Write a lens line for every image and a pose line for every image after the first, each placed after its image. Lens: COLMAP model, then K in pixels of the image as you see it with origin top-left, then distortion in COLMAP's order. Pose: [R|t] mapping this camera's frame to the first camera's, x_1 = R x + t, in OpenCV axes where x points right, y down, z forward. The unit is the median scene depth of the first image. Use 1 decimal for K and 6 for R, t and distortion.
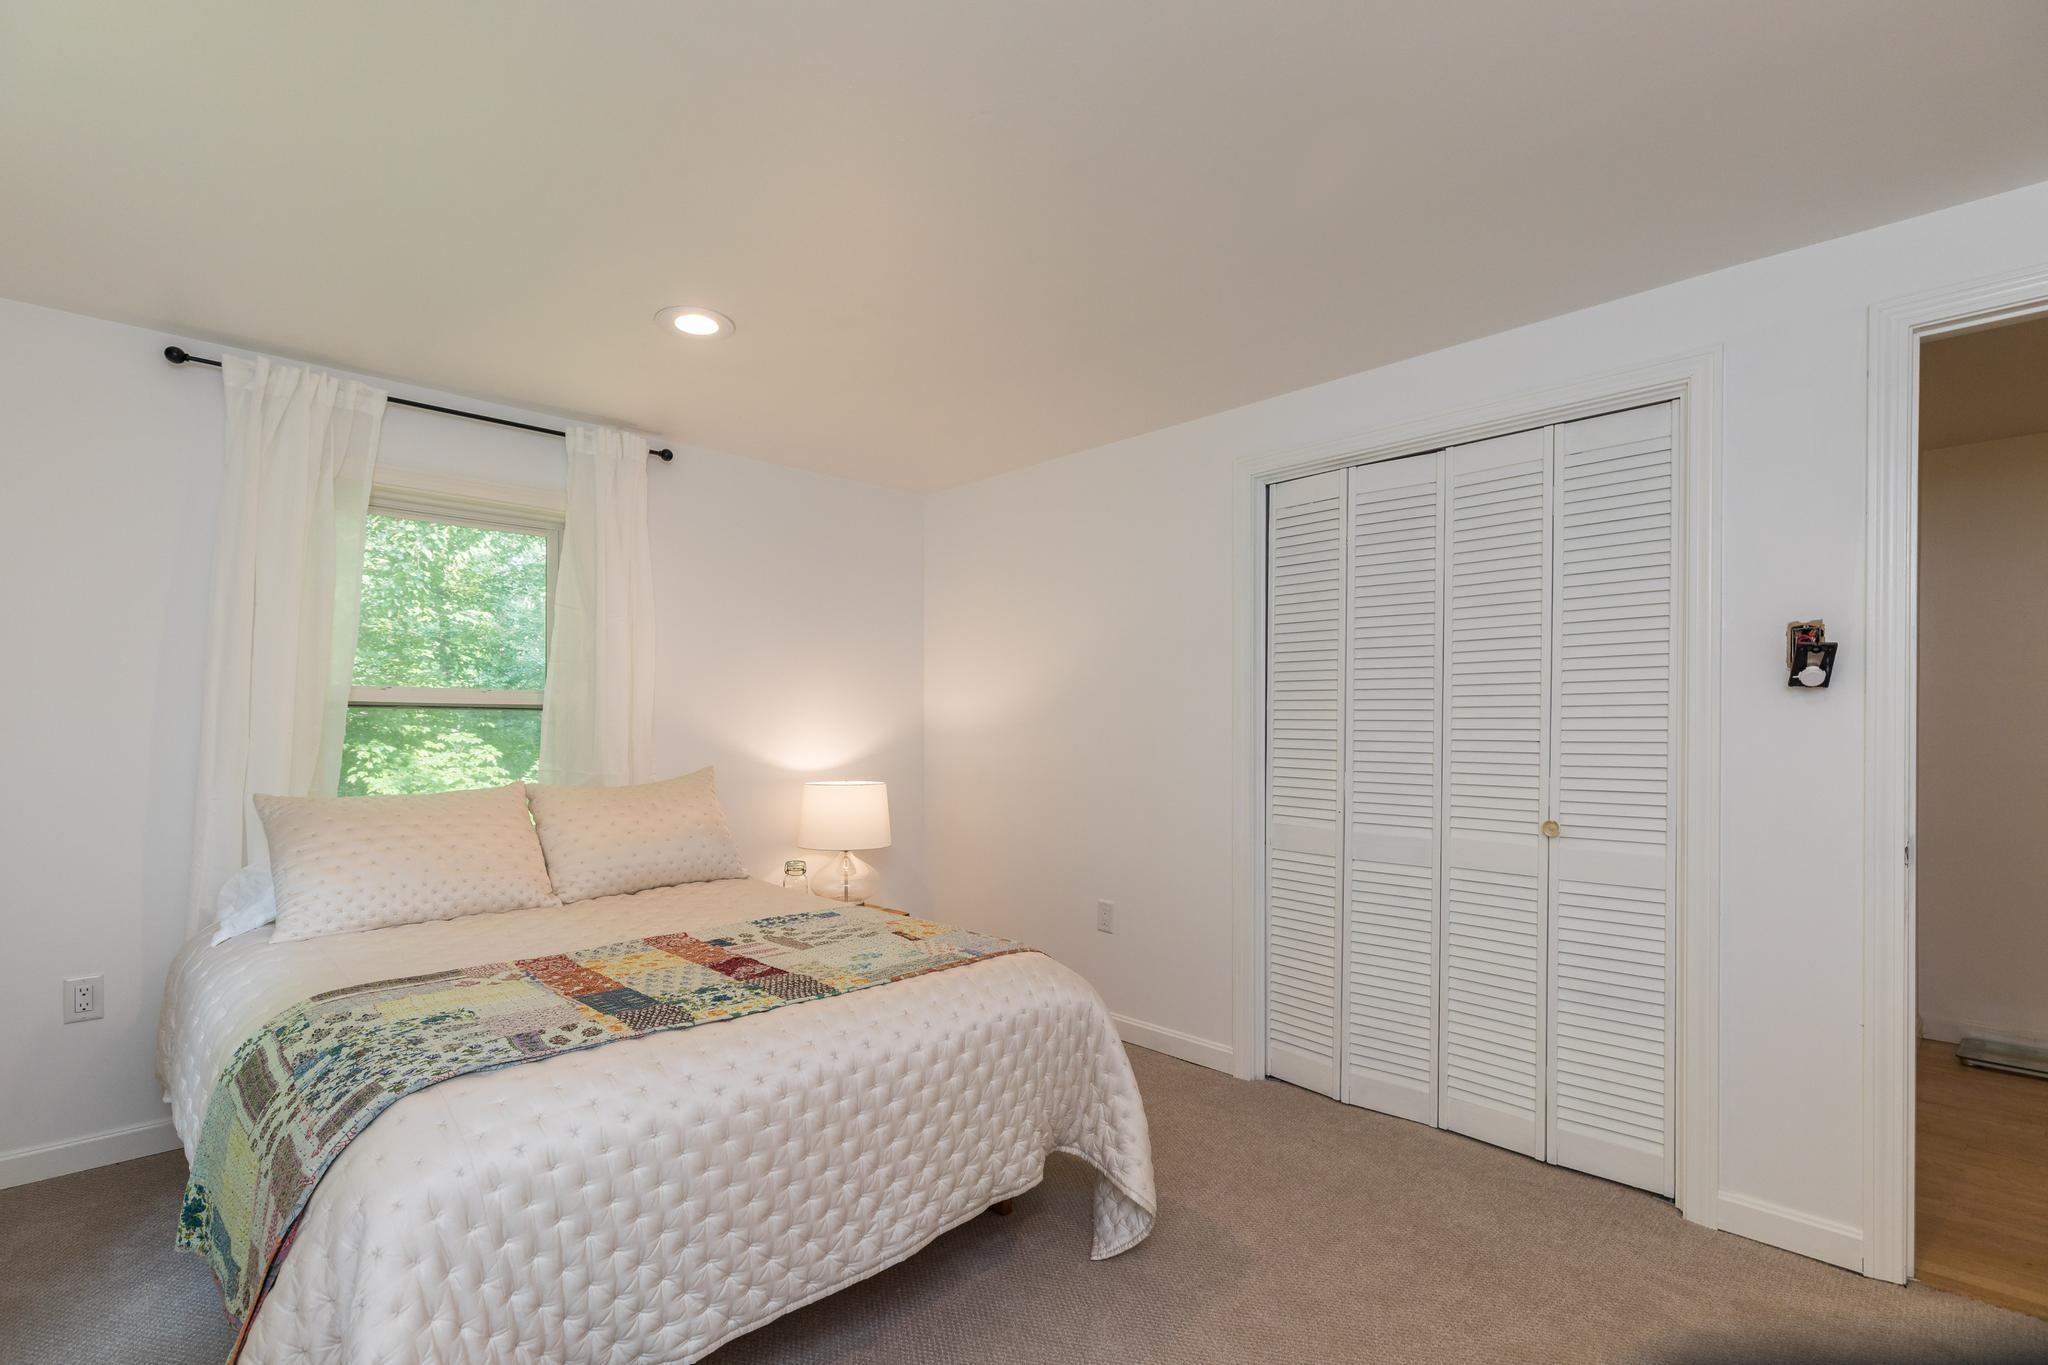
lens RADIAL K [[926.4, 0, 1029.9], [0, 926.4, 716.7], [0, 0, 1]] dist [0.004999, 0.000441]
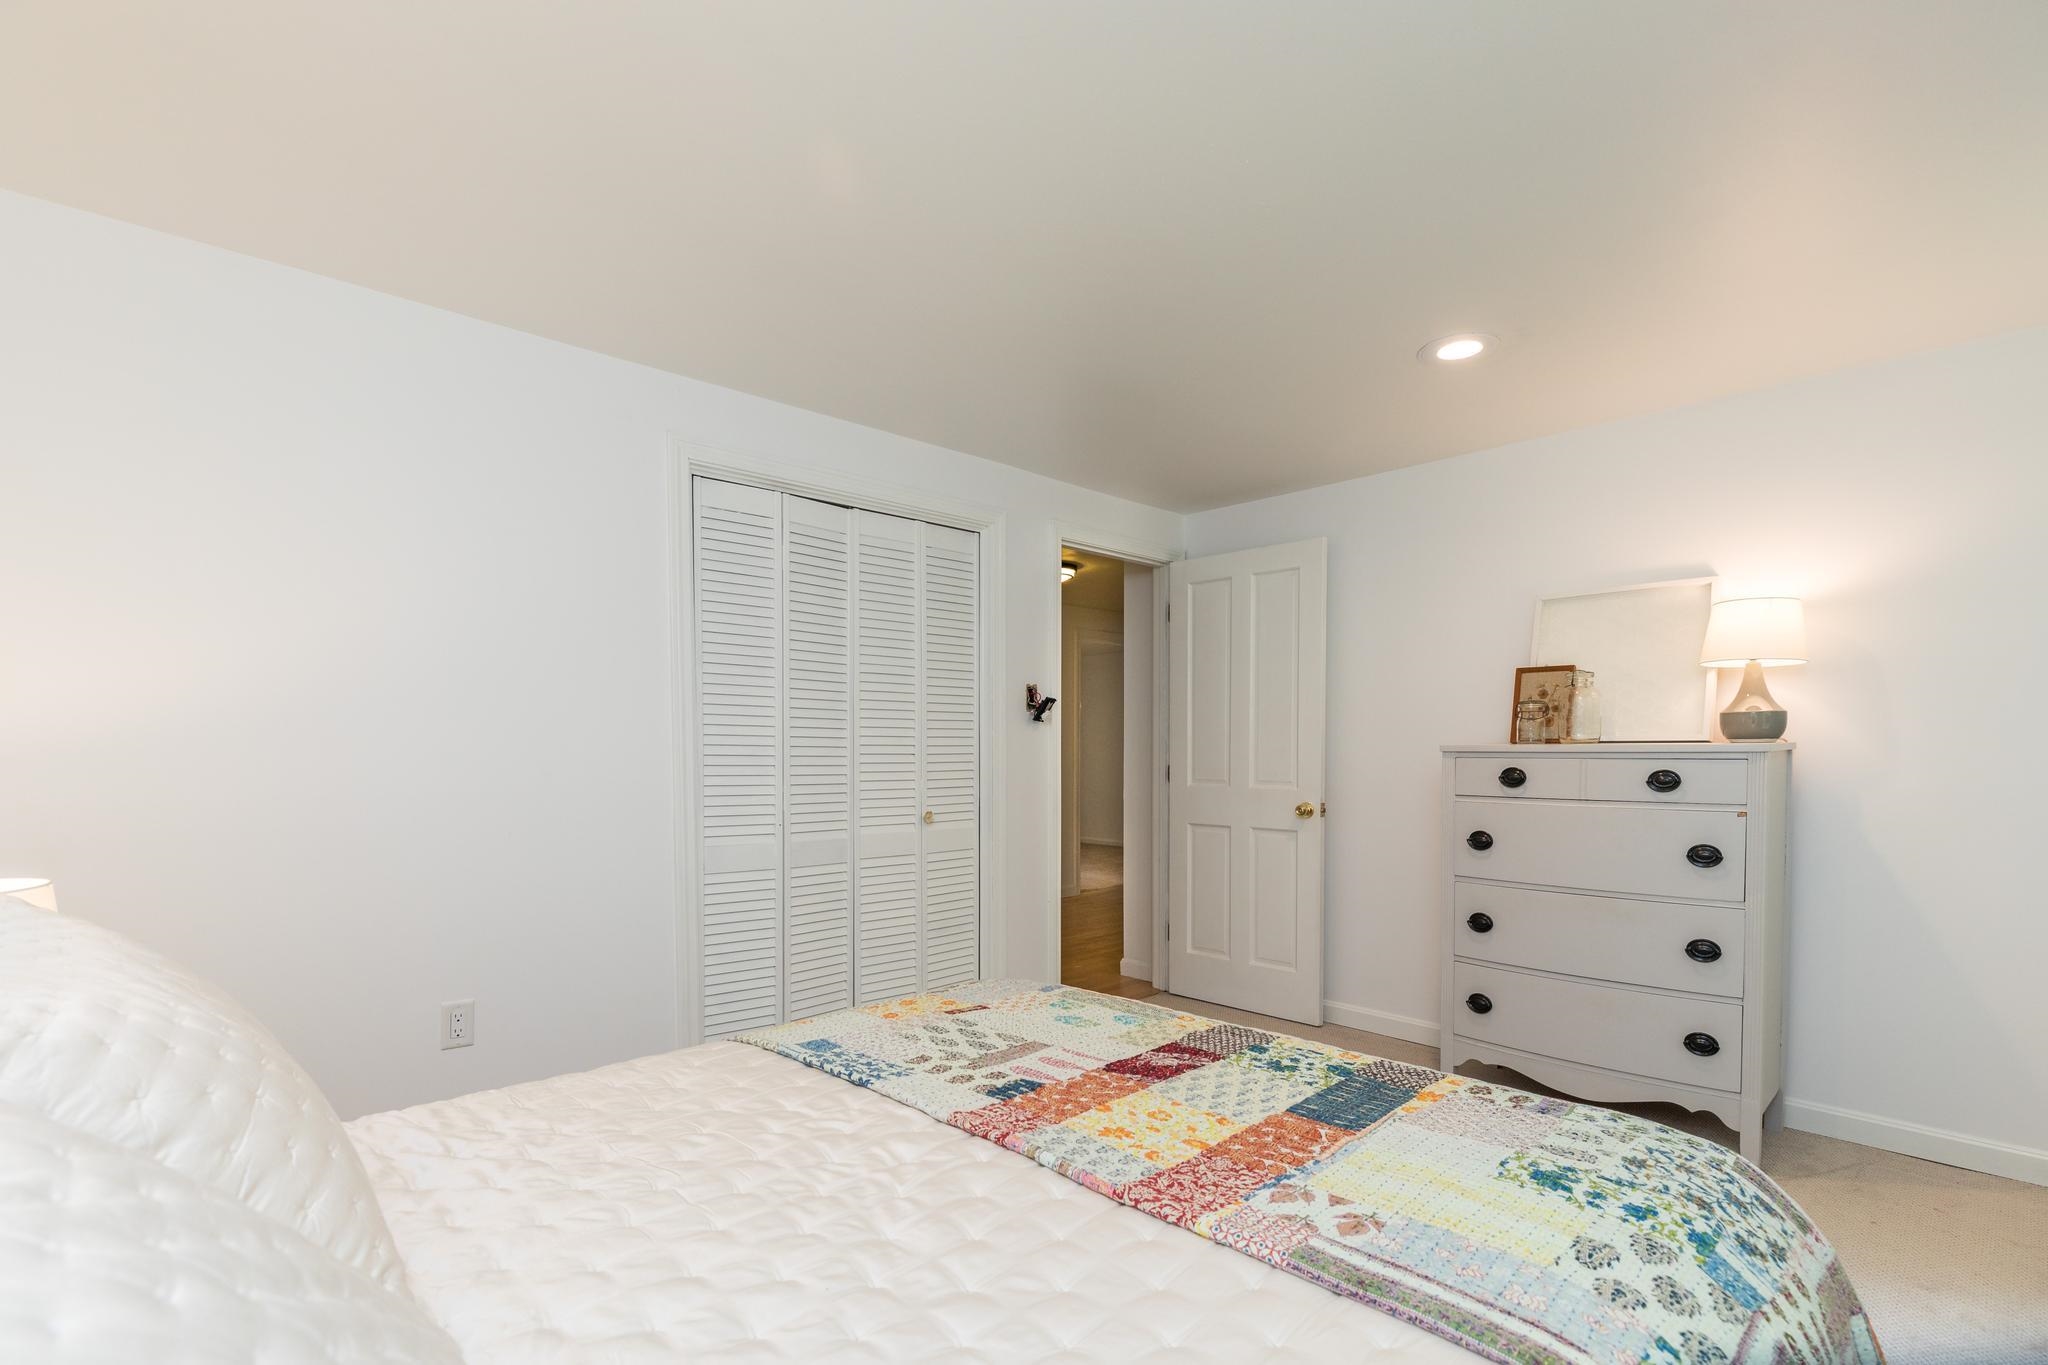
lens RADIAL K [[901.2, 0, 1019.3], [0, 901.2, 755.6], [0, 0, 1]] dist [0.001734, 0.000159]
pose [[0.059711, -0.011516, 0.998149, -1.045472], [-0.011834, 0.999855, 0.012244, 0.015579], [-0.998146, -0.012543, 0.059566, 1.080420]]
